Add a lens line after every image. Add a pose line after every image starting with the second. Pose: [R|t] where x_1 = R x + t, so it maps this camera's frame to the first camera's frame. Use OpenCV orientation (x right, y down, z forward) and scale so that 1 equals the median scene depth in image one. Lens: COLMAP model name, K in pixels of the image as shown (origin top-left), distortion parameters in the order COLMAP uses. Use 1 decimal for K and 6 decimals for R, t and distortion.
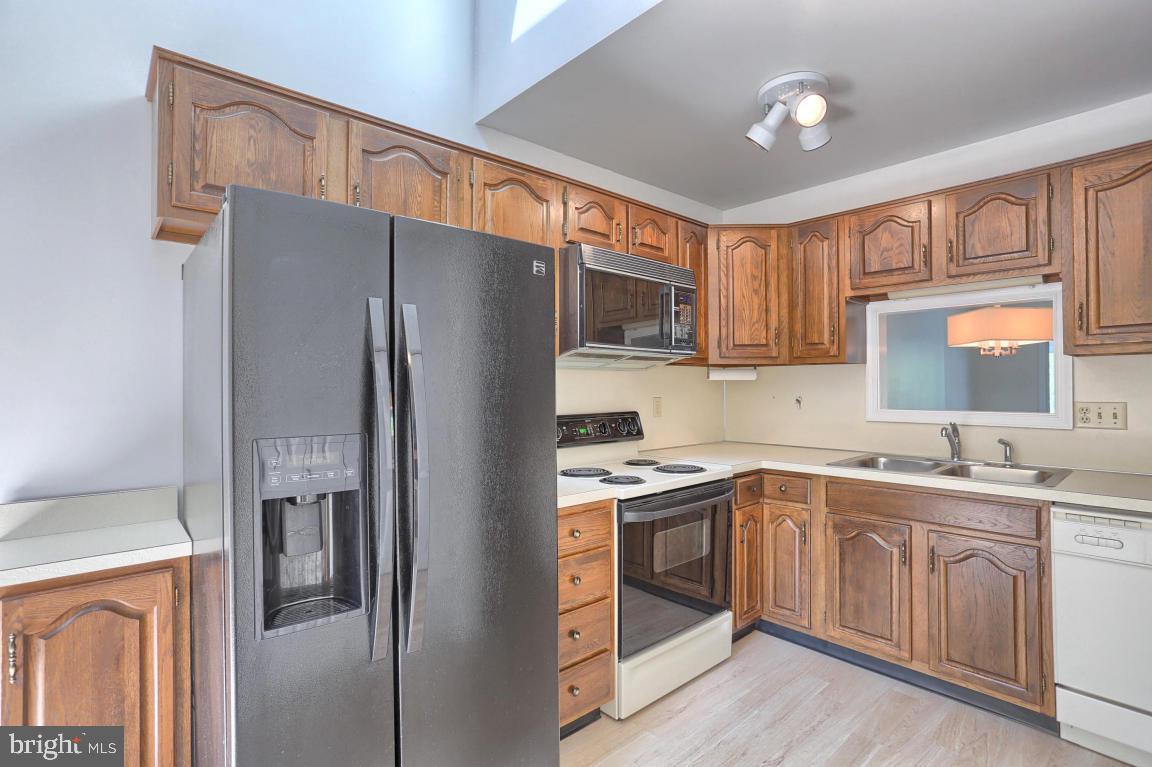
lens RADIAL K [[576.7, 0, 576.4], [0, 576.7, 385.6], [0, 0, 1]] dist [0.000431, 0.002130]
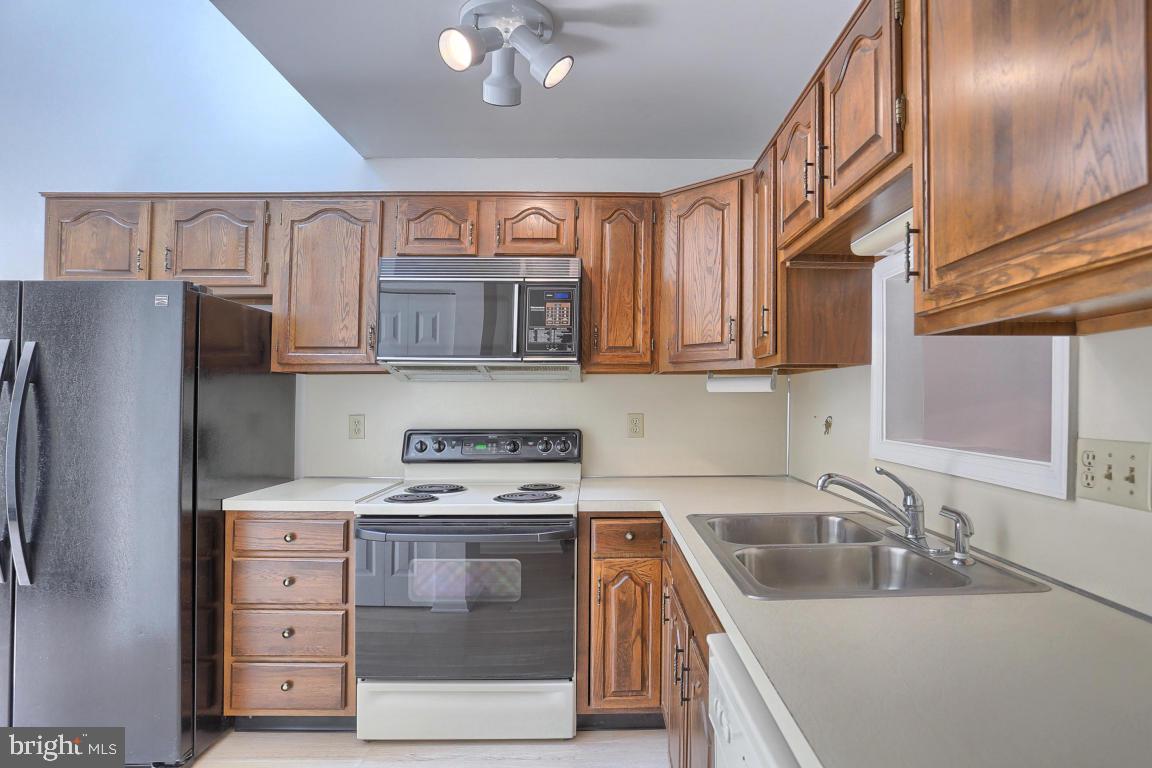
lens RADIAL K [[628.9, 0, 580.0], [0, 628.9, 383.9], [0, 0, 1]] dist [0.017714, -0.000353]
pose [[0.749671, -0.011661, -0.661708, 0.859448], [-0.001063, 0.999822, -0.018825, -0.004578], [0.661810, 0.014816, 0.749525, 0.351767]]
